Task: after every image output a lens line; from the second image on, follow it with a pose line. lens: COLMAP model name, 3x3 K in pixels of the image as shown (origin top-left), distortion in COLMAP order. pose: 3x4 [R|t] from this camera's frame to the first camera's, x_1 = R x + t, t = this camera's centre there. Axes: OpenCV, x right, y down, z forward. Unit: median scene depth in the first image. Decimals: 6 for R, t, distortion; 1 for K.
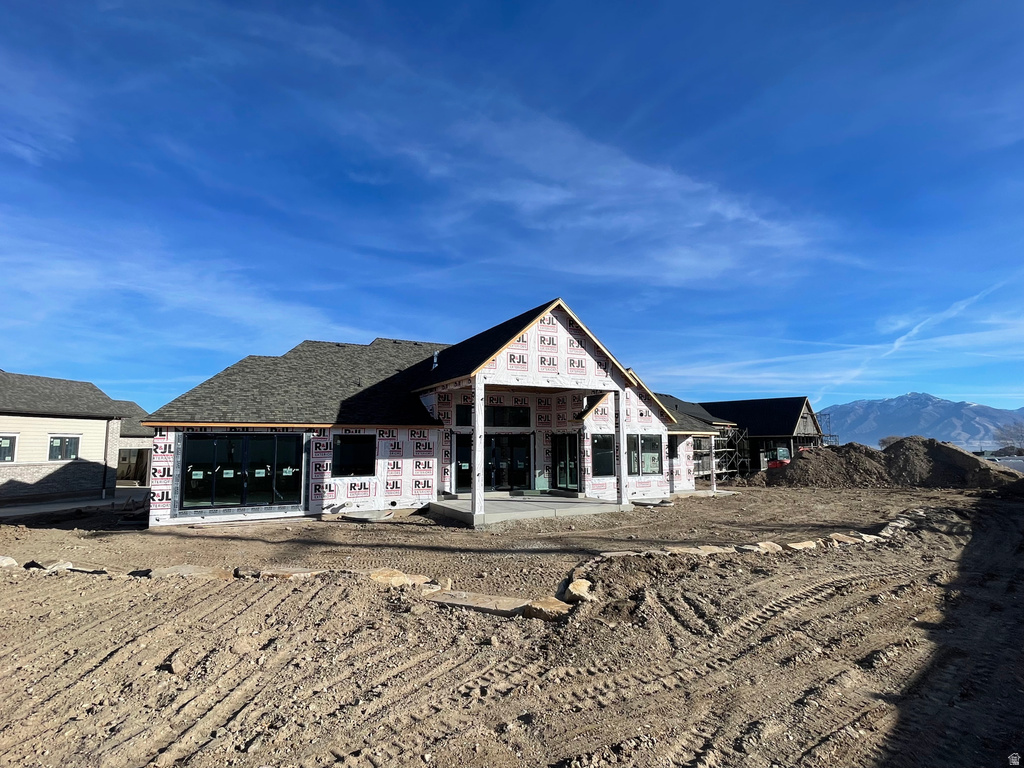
lens RADIAL K [[532.2, 0, 506.0], [0, 532.2, 379.2], [0, 0, 1]] dist [0.003046, -0.007278]
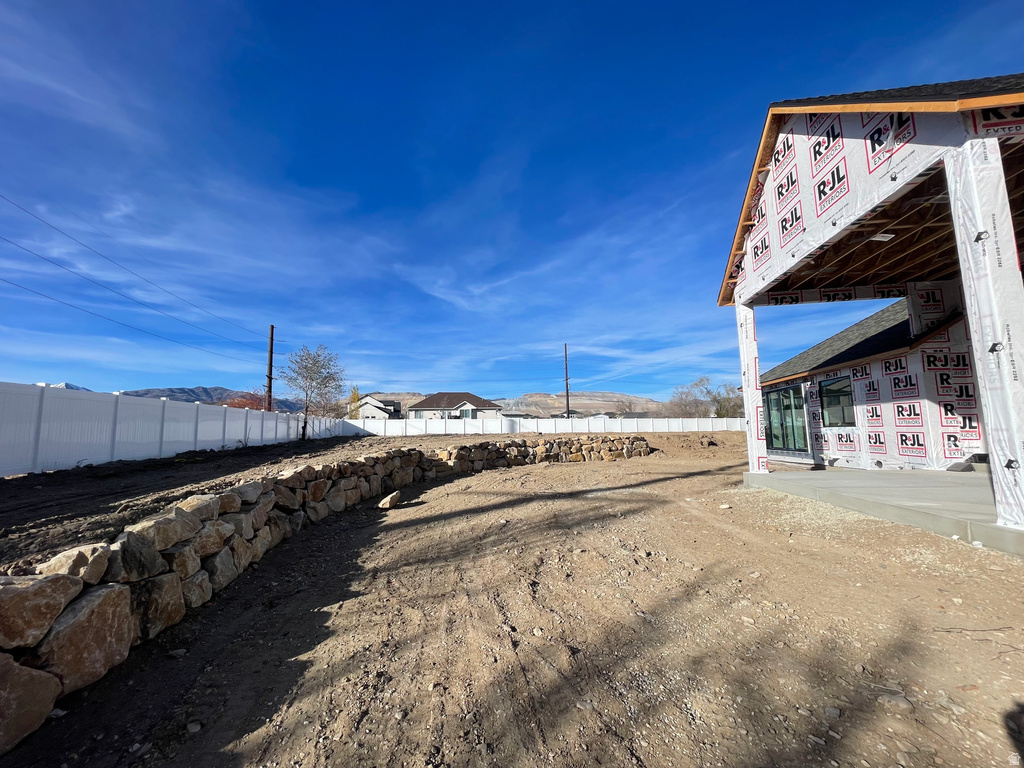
lens RADIAL K [[412.1, 0, 504.0], [0, 412.1, 388.2], [0, 0, 1]] dist [-0.004421, 0.001518]
pose [[-0.578004, -0.074384, -0.812636, 0.560331], [0.124705, 0.976089, -0.178044, 0.168439], [0.806449, -0.204250, -0.554907, 0.919577]]
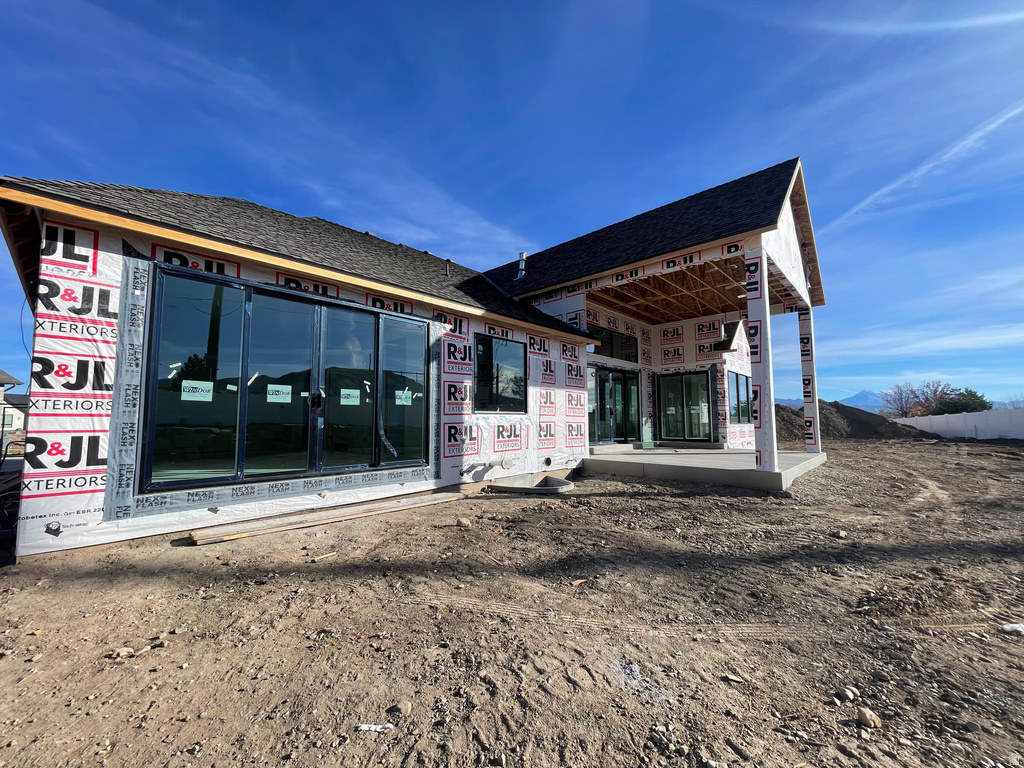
lens RADIAL K [[412.1, 0, 507.1], [0, 412.1, 379.5], [0, 0, 1]] dist [-0.004421, 0.001518]
pose [[0.942648, 0.040018, 0.331382, -0.411648], [-0.048925, 0.998630, 0.018575, 0.135951], [-0.330185, -0.033723, 0.943314, 0.583921]]
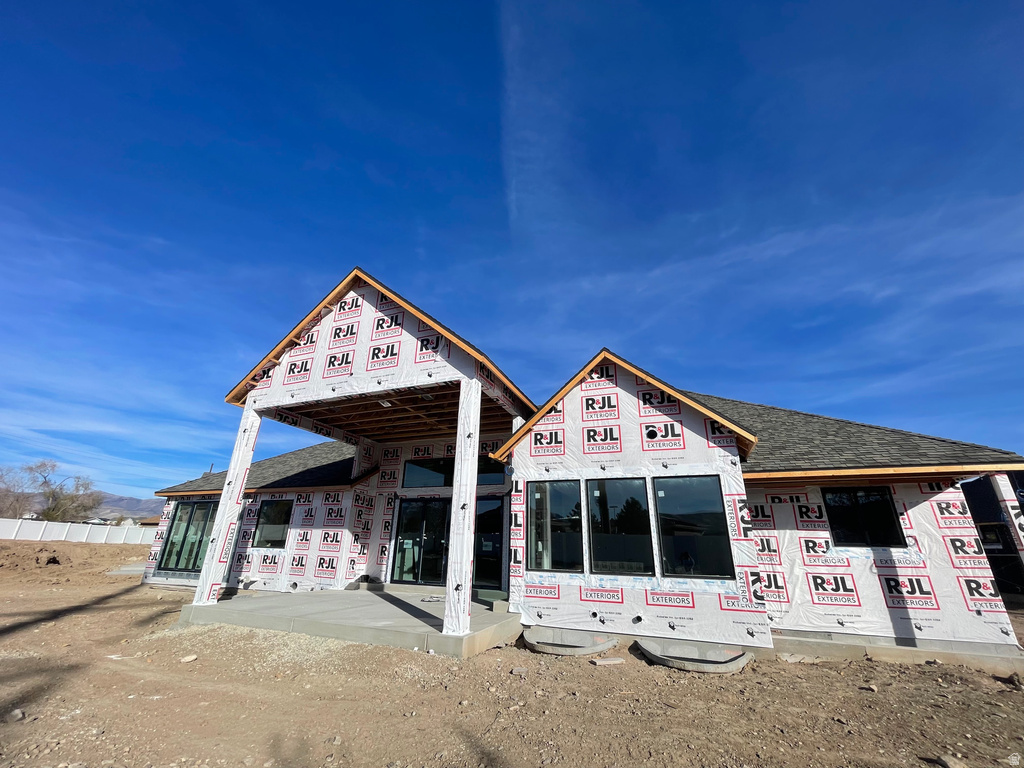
lens RADIAL K [[412.1, 0, 502.0], [0, 412.1, 389.5], [0, 0, 1]] dist [-0.004421, 0.001518]
pose [[0.643540, -0.258818, -0.720326, 0.527507], [0.066223, 0.956393, -0.284475, 0.147066], [0.762542, 0.135370, 0.632617, 0.803830]]
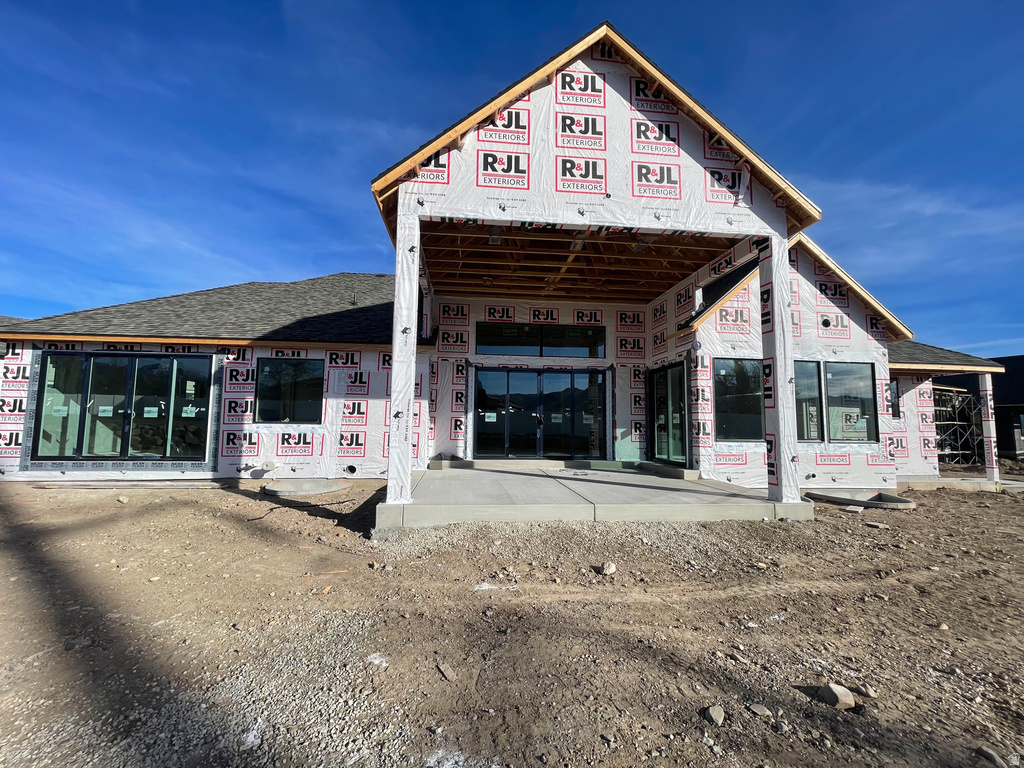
lens RADIAL K [[412.1, 0, 505.9], [0, 412.1, 388.1], [0, 0, 1]] dist [-0.004421, 0.001518]
pose [[0.926525, -0.017489, -0.375825, 0.140138], [0.028150, 0.999342, 0.022893, 0.132980], [0.375177, -0.031790, 0.926408, 0.624419]]
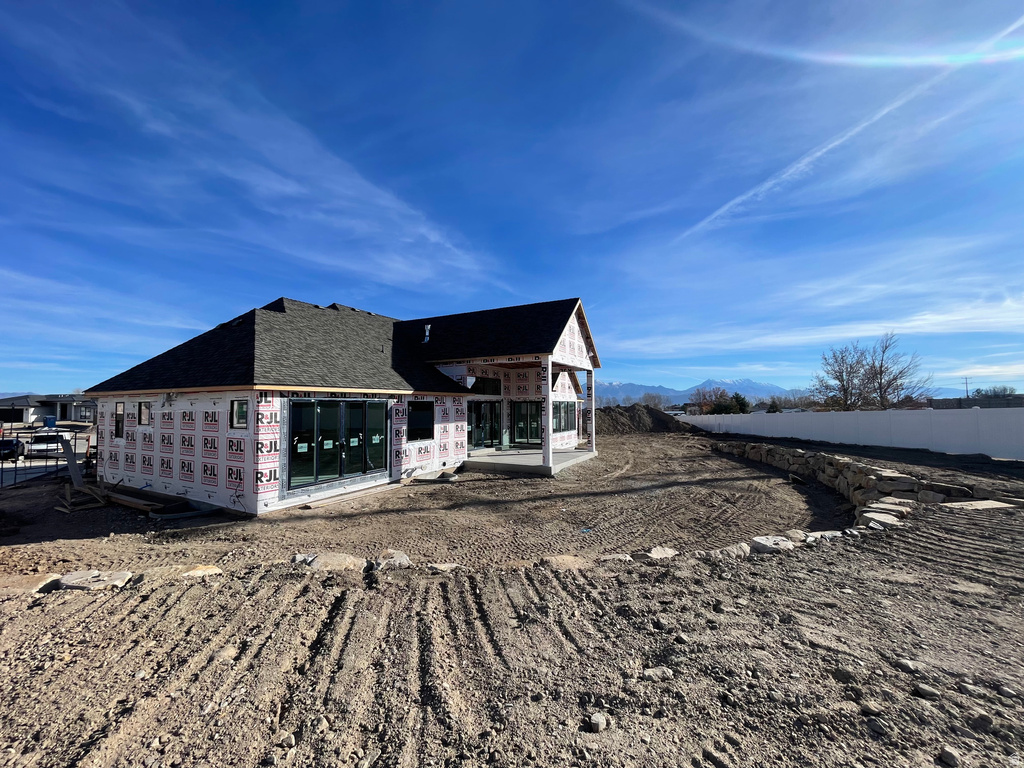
lens RADIAL K [[412.1, 0, 497.8], [0, 412.1, 372.0], [0, 0, 1]] dist [-0.004421, 0.001518]
pose [[0.836732, 0.045718, 0.545701, -0.591274], [-0.068223, 0.997448, 0.021042, 0.019356], [-0.543347, -0.054835, 0.837716, 0.240131]]
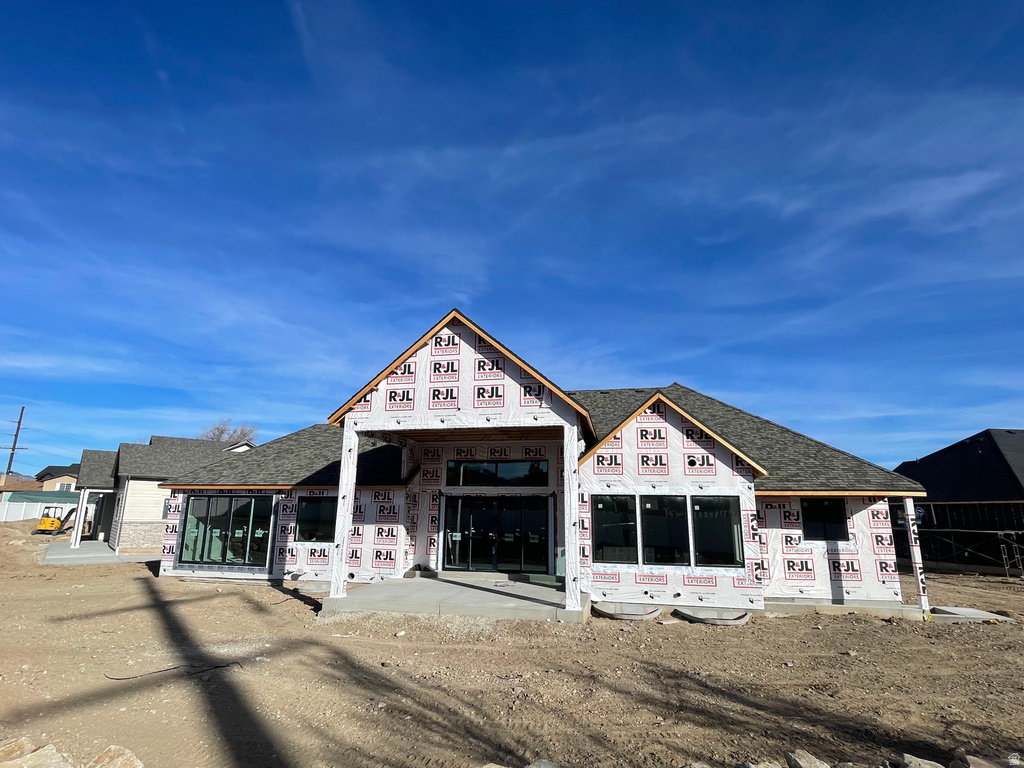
lens RADIAL K [[532.2, 0, 503.4], [0, 532.2, 387.5], [0, 0, 1]] dist [0.003046, -0.007278]
pose [[0.765227, -0.134209, -0.629616, 0.583874], [0.062494, 0.988895, -0.134839, 0.059439], [0.640720, 0.063835, 0.765116, 0.464149]]
